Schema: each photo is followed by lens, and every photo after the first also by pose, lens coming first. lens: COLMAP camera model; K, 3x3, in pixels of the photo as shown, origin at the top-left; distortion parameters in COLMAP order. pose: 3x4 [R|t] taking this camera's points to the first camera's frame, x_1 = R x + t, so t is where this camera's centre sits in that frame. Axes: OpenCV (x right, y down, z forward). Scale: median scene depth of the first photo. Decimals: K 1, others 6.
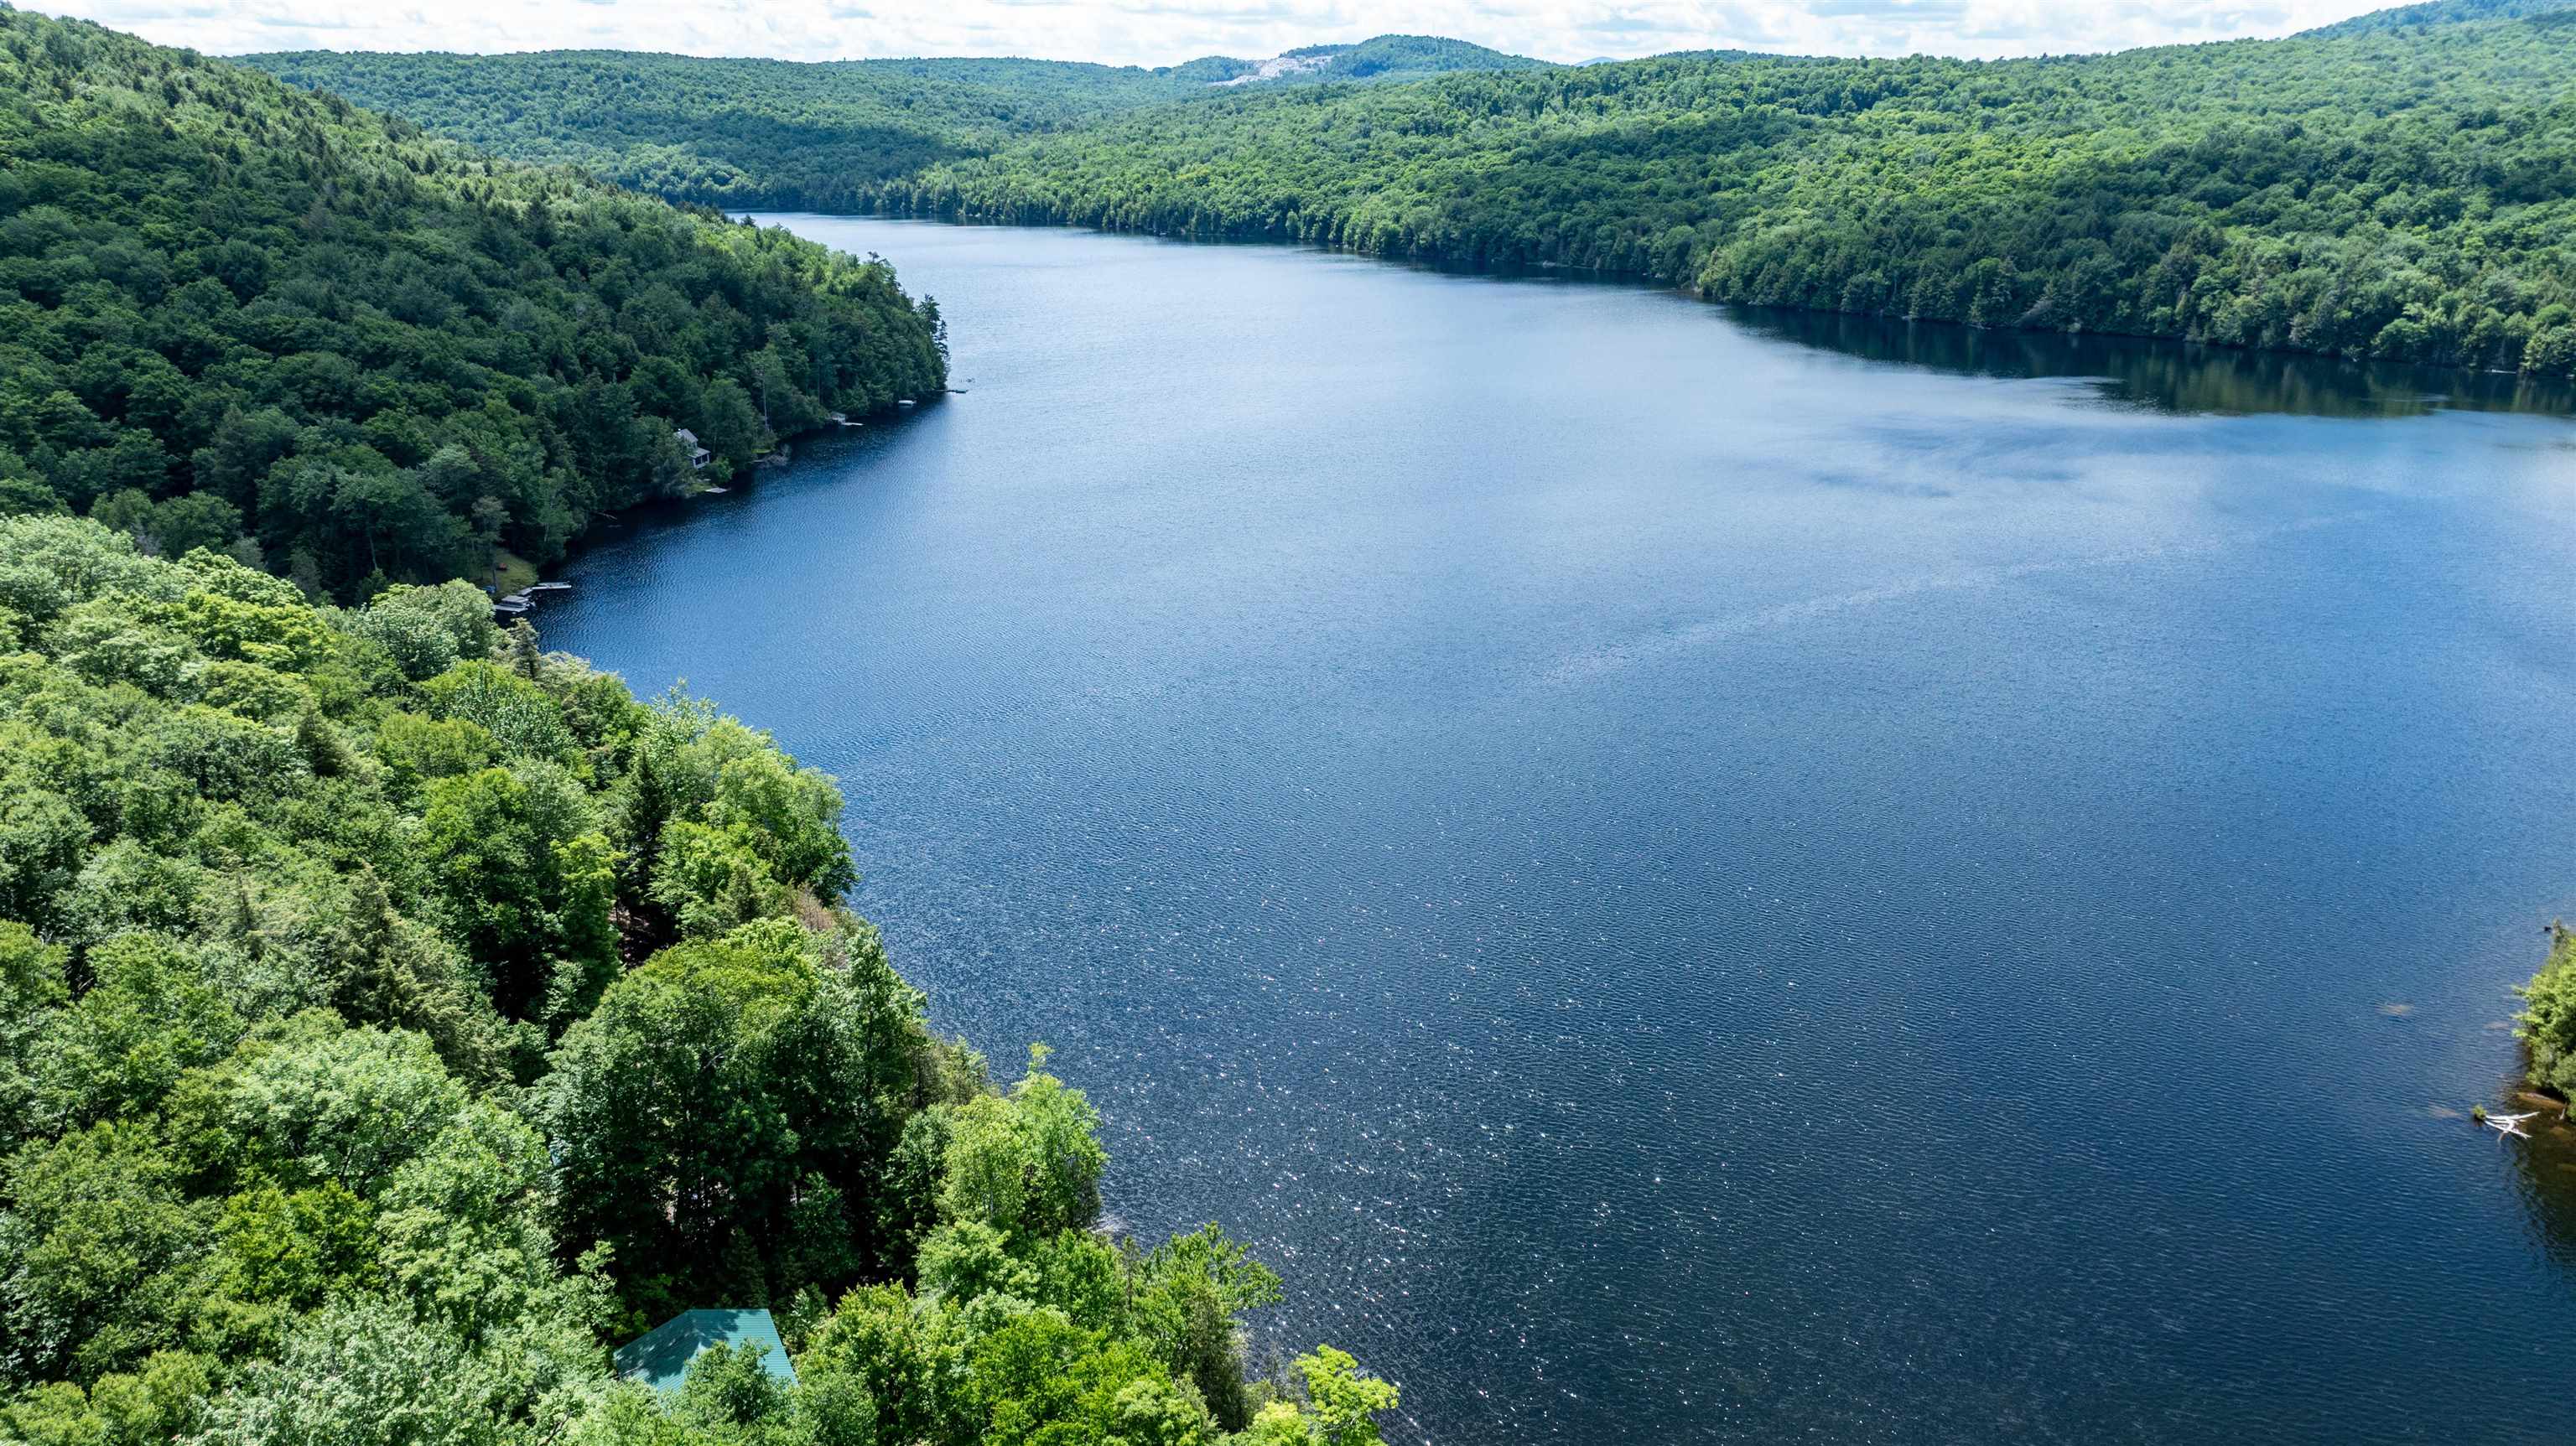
lens RADIAL K [[1809.8, 0, 1306.1], [0, 1809.8, 723.5], [0, 0, 1]] dist [-0.013250, 0.013235]
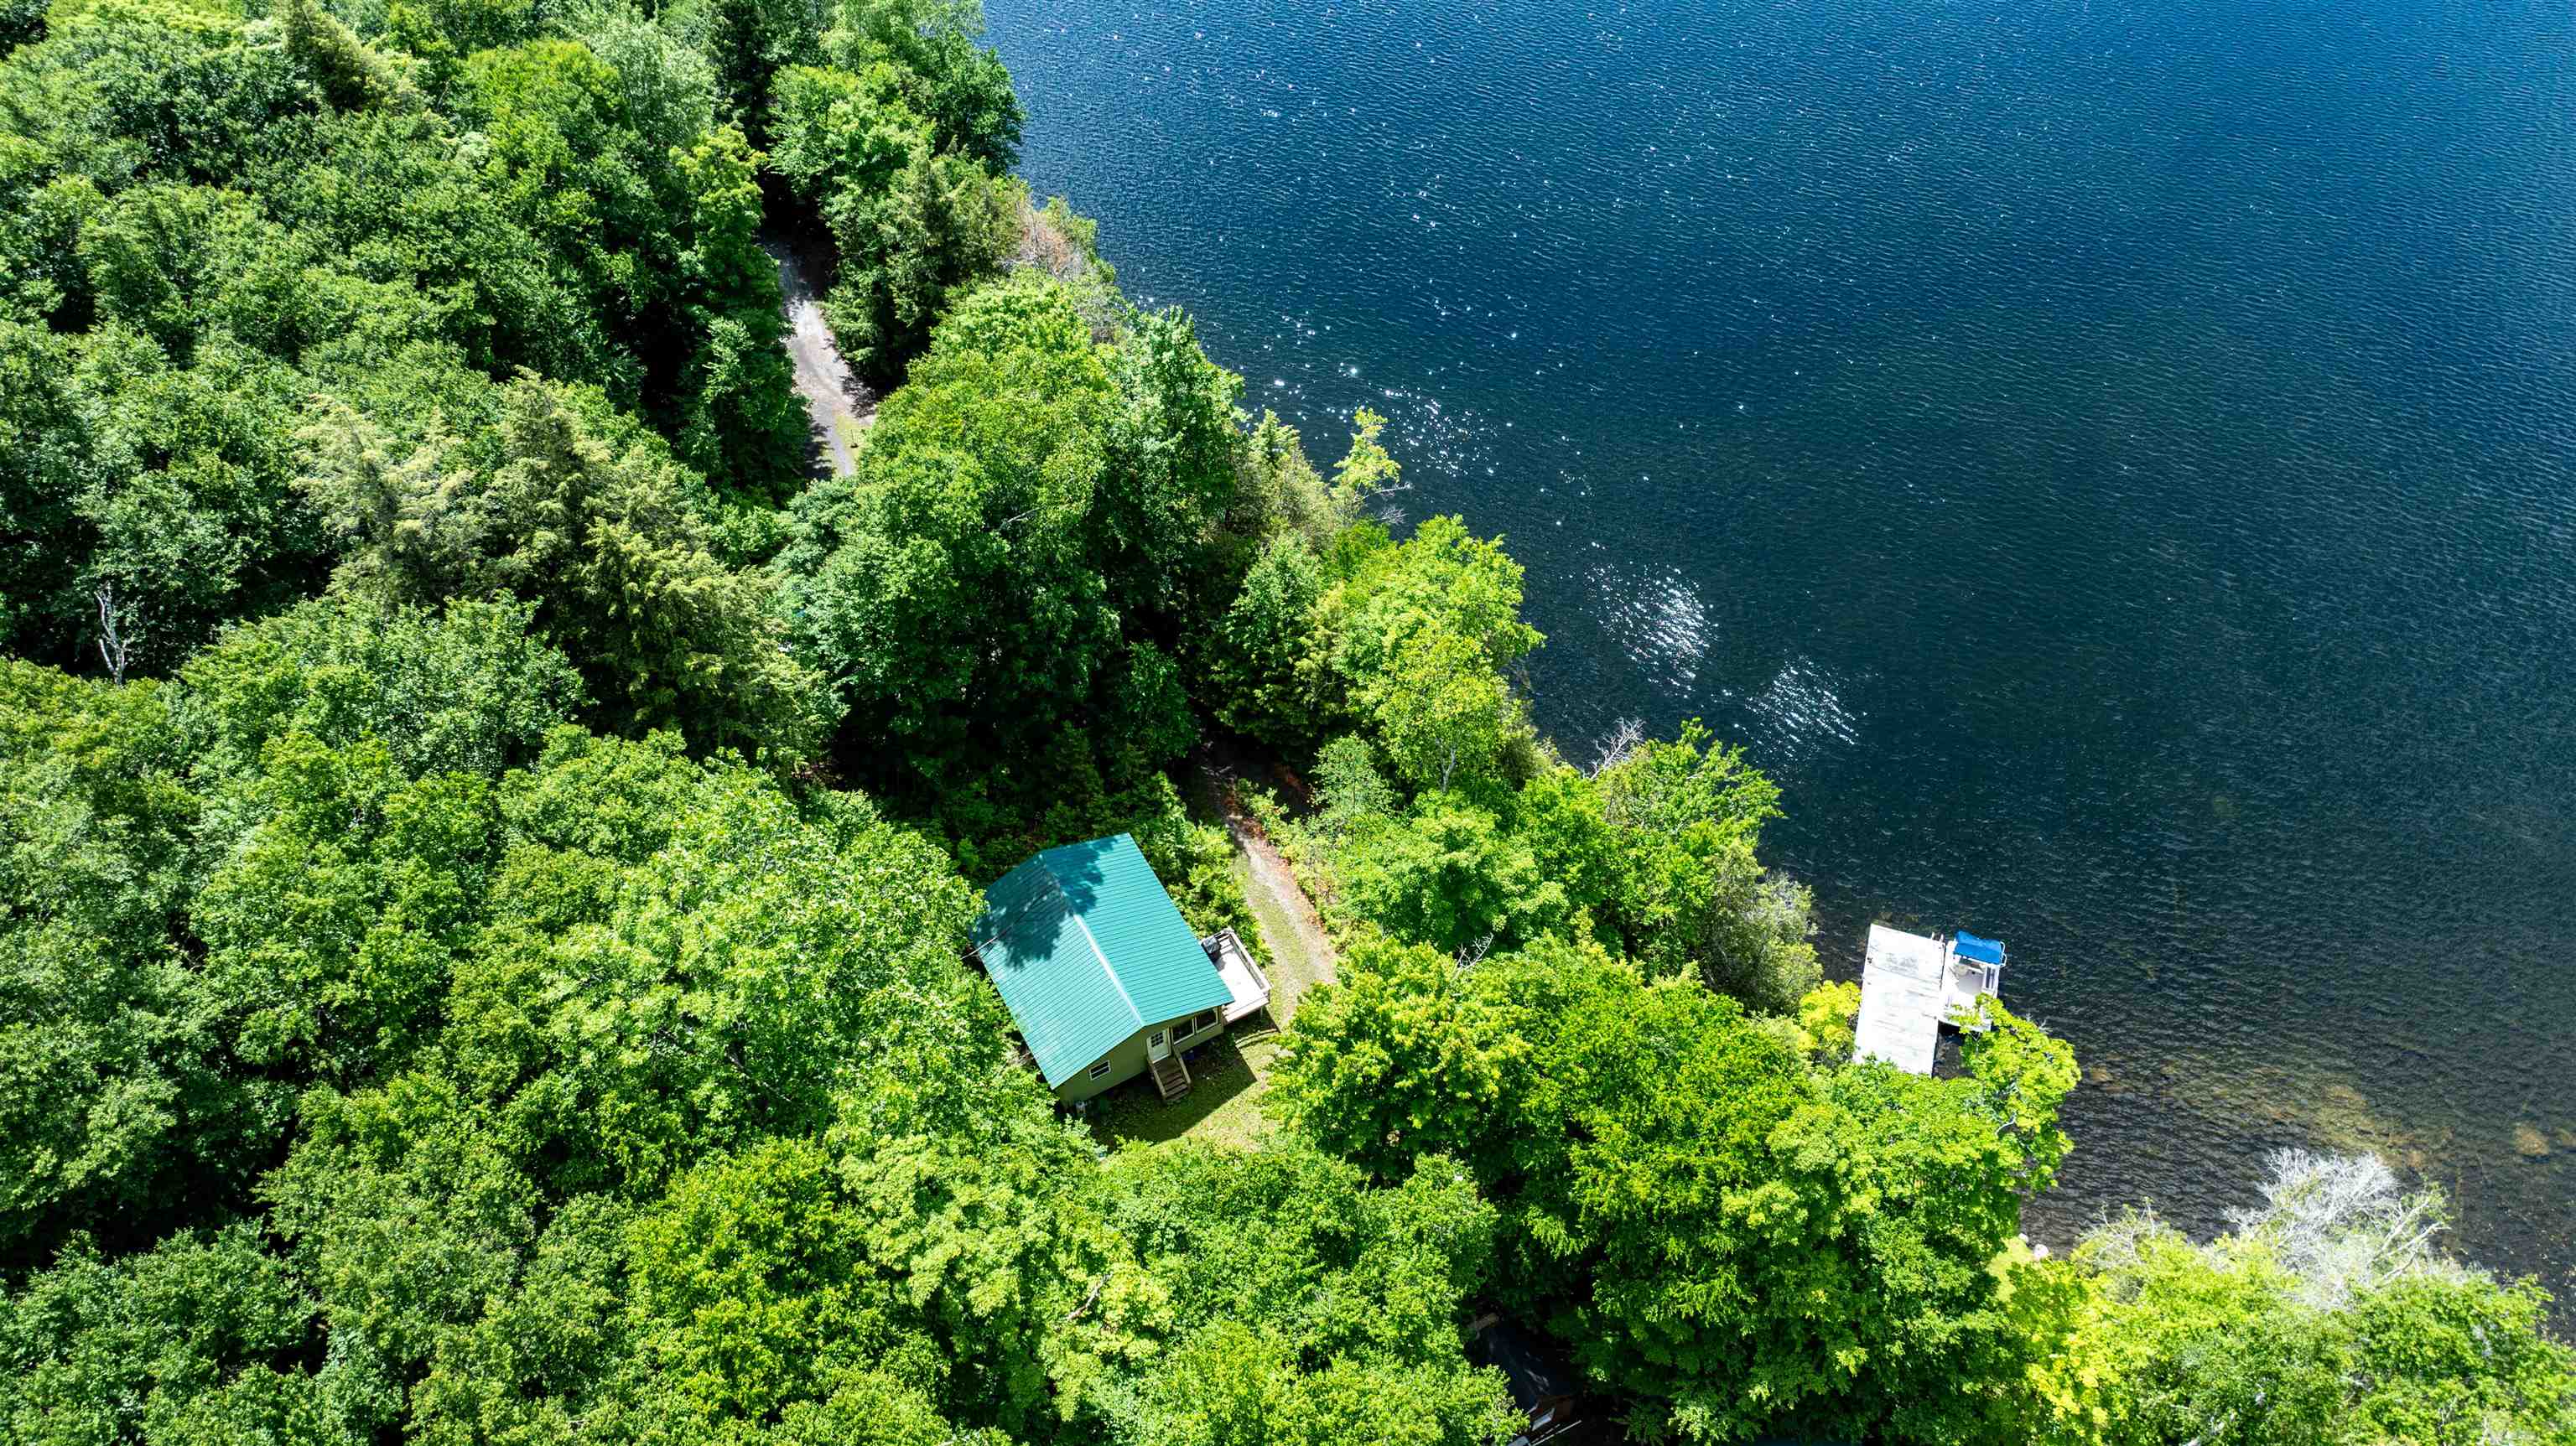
lens RADIAL K [[1809.8, 0, 1286.4], [0, 1809.8, 735.6], [0, 0, 1]] dist [-0.013250, 0.013235]
pose [[0.999662, -0.021550, -0.014553, -0.174845], [0.025905, 0.874151, 0.484962, -0.070520], [0.002270, -0.485175, 0.874414, 0.278818]]
